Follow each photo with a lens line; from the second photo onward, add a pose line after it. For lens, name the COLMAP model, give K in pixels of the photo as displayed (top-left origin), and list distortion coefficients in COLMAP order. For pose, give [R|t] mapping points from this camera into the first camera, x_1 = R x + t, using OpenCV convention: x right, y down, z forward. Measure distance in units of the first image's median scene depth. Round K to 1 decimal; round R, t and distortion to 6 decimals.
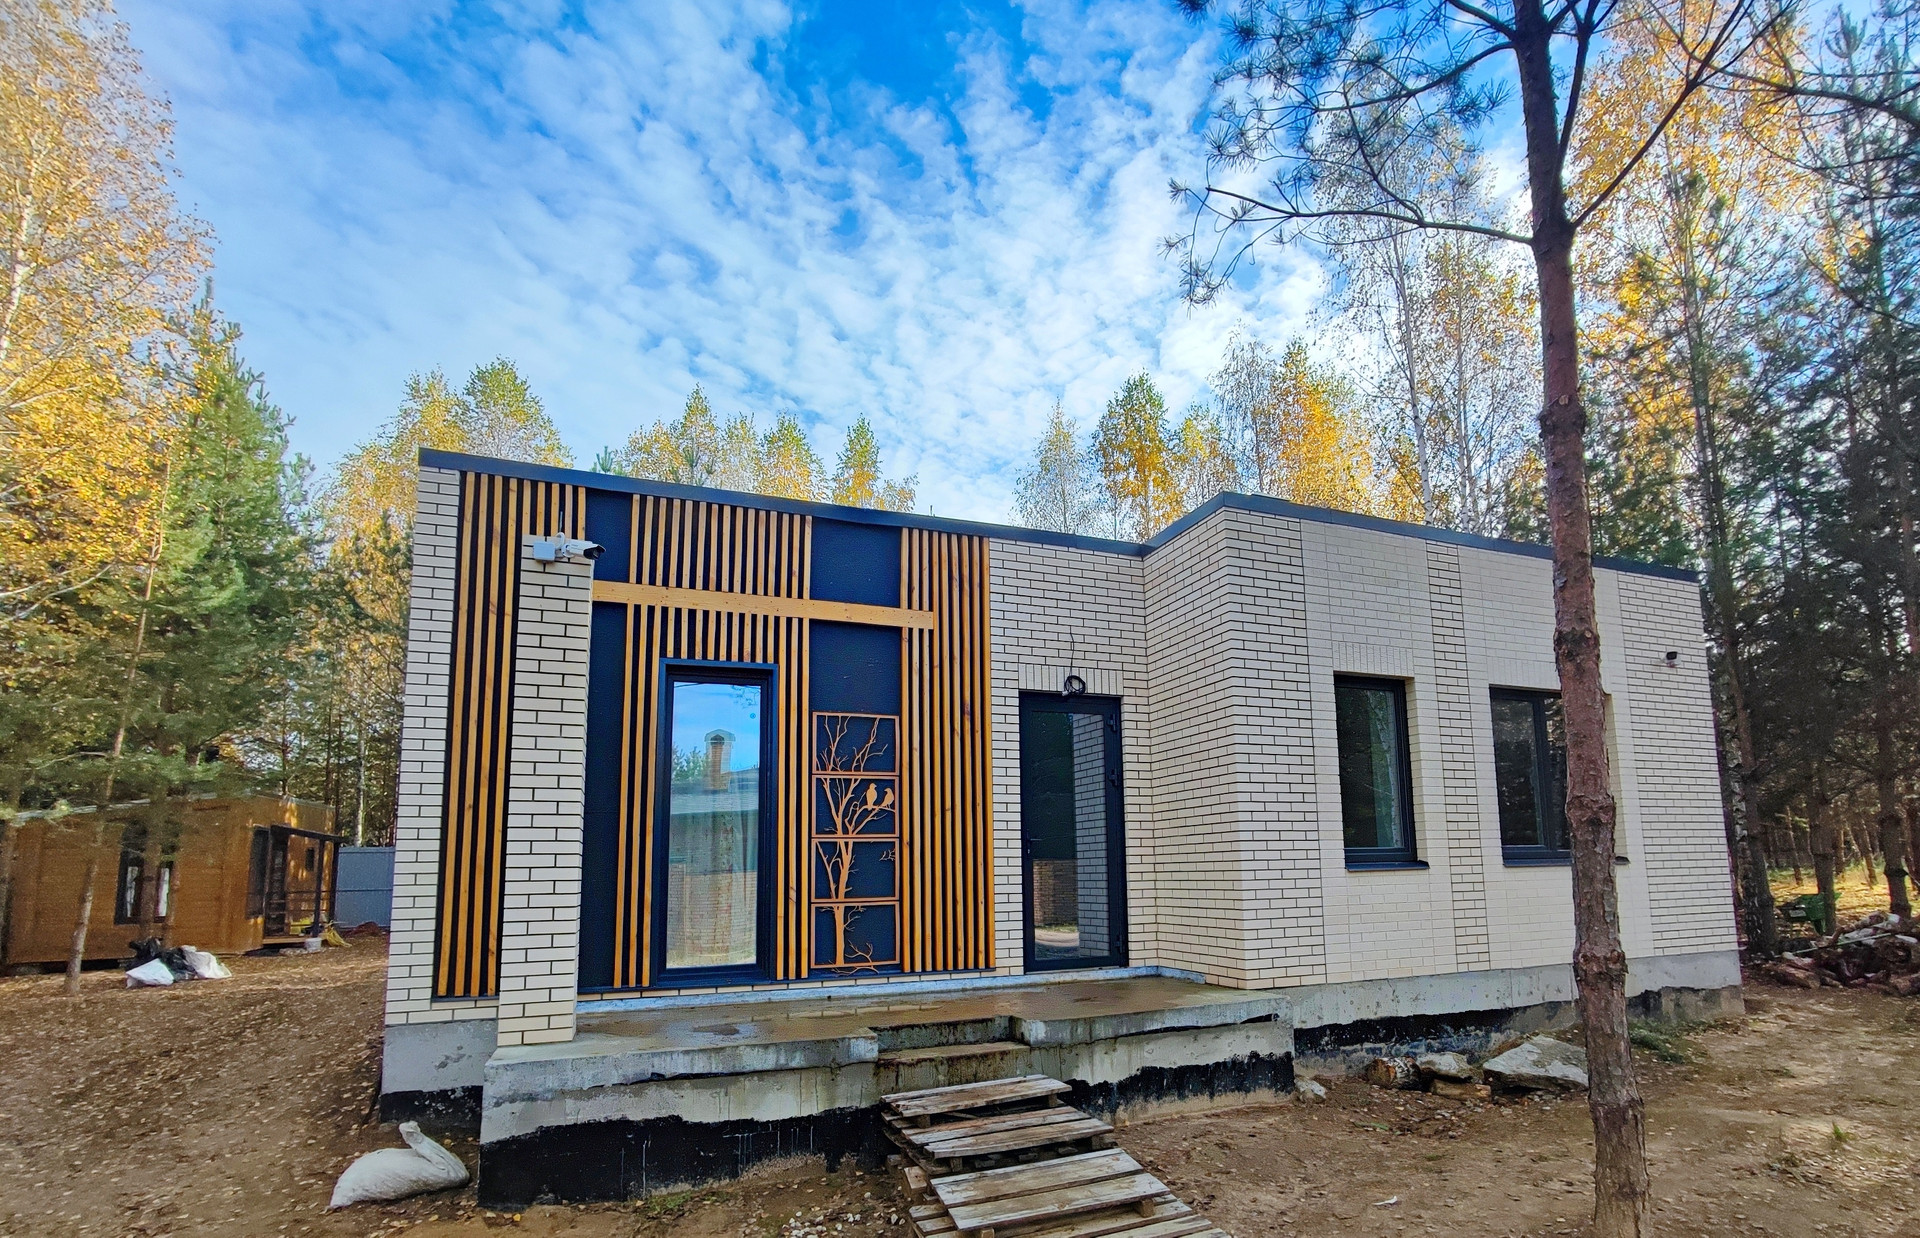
lens RADIAL K [[944.6, 0, 1009.2], [0, 944.6, 753.9], [0, 0, 1]] dist [-0.016613, 0.002110]
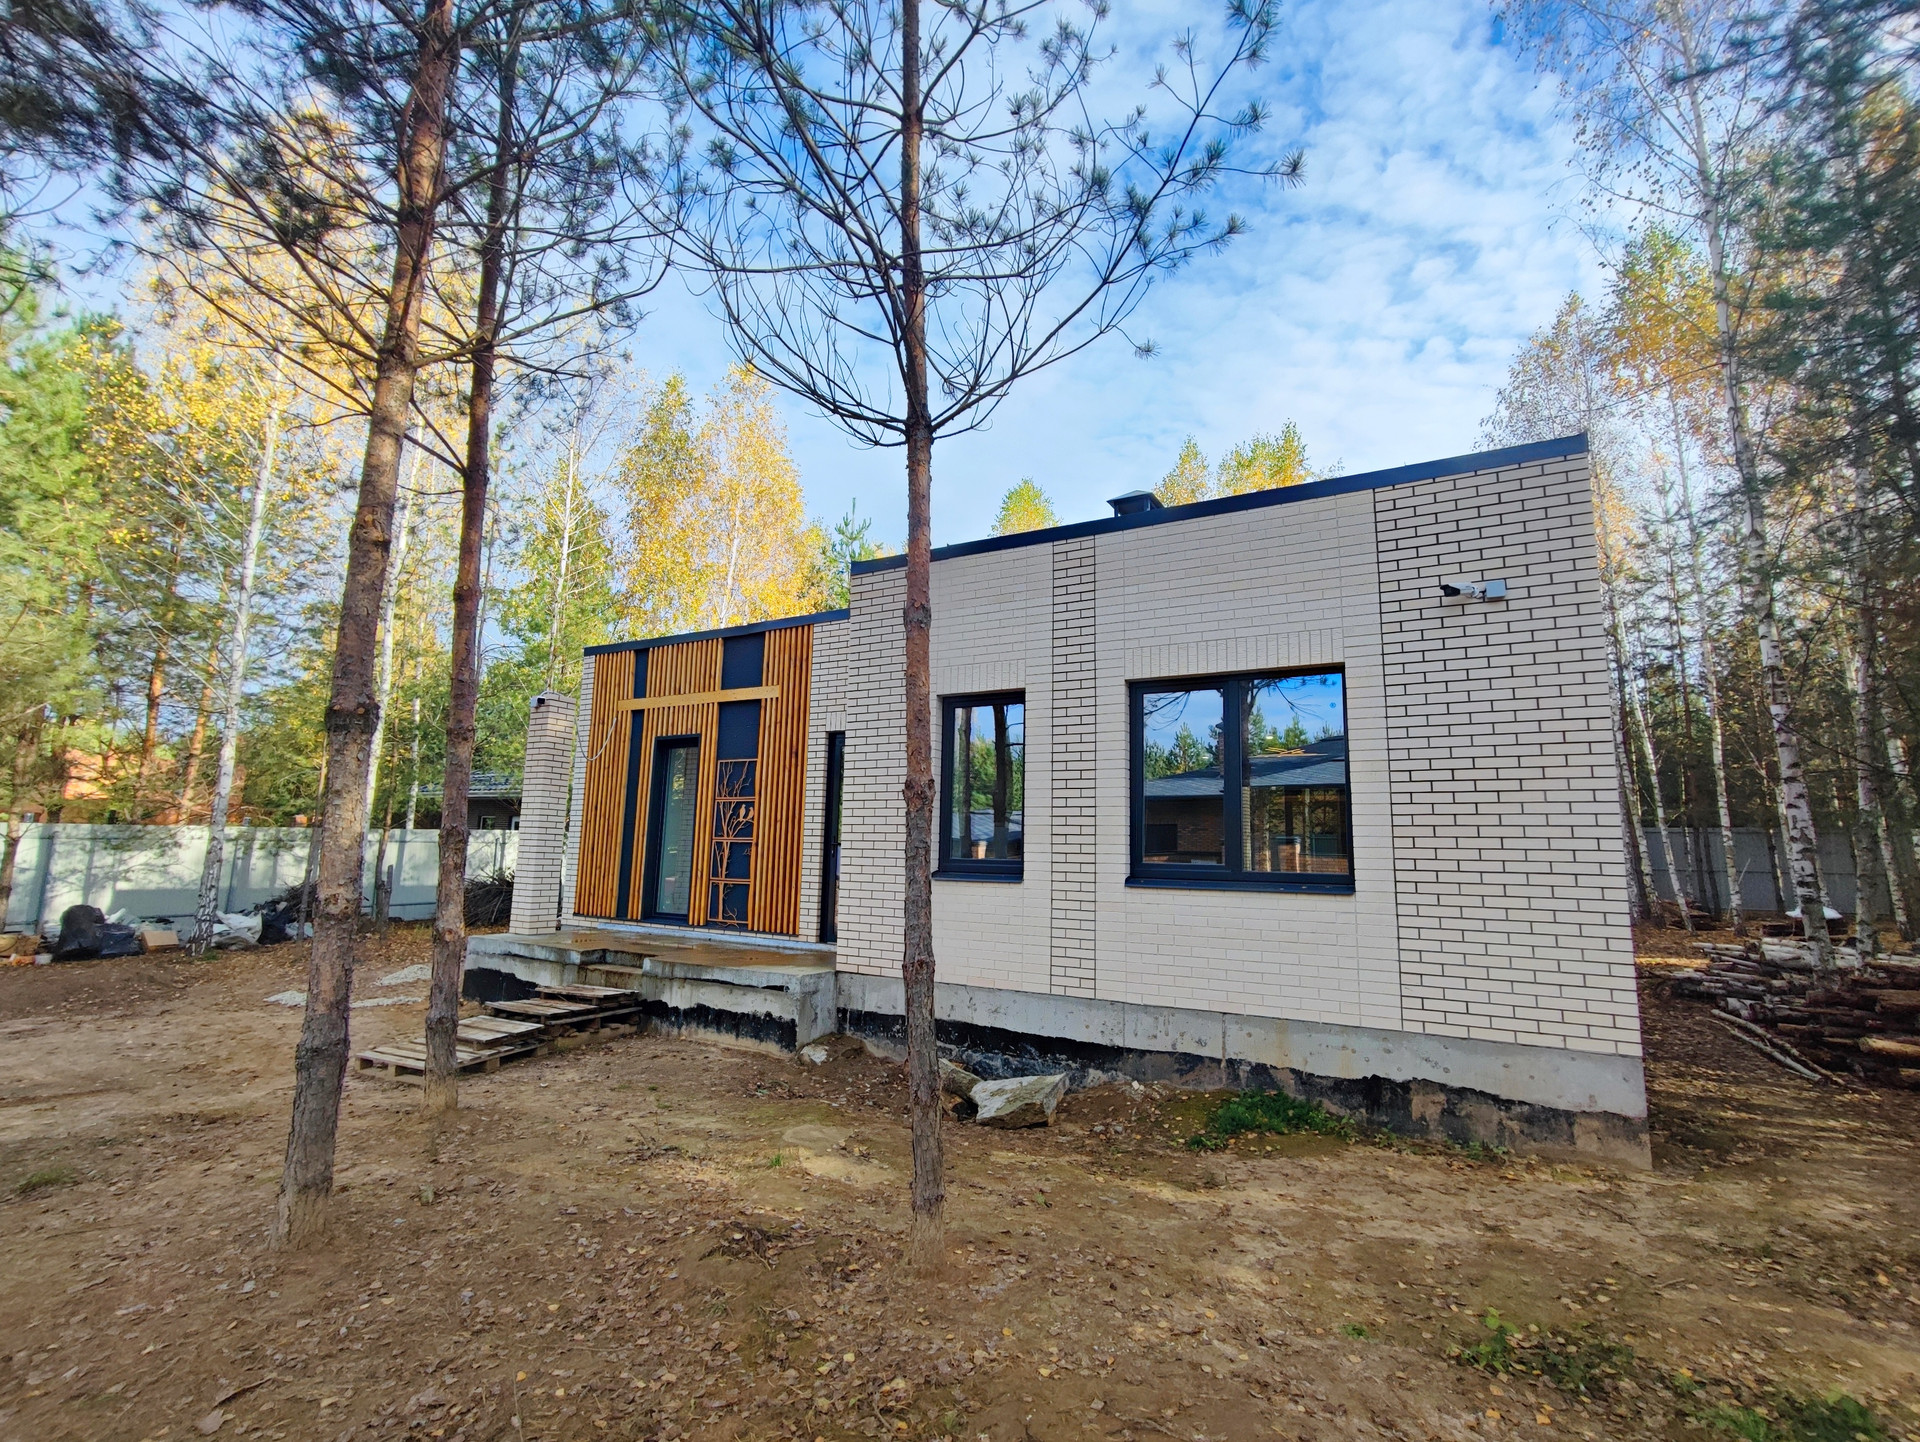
lens RADIAL K [[876.0, 0, 955.9], [0, 876.0, 724.6], [0, 0, 1]] dist [-0.021593, 0.008563]
pose [[0.606495, -0.085112, -0.790519, 1.266195], [0.059417, 0.996326, -0.061684, 0.011341], [0.792864, -0.009559, 0.609323, 0.432309]]
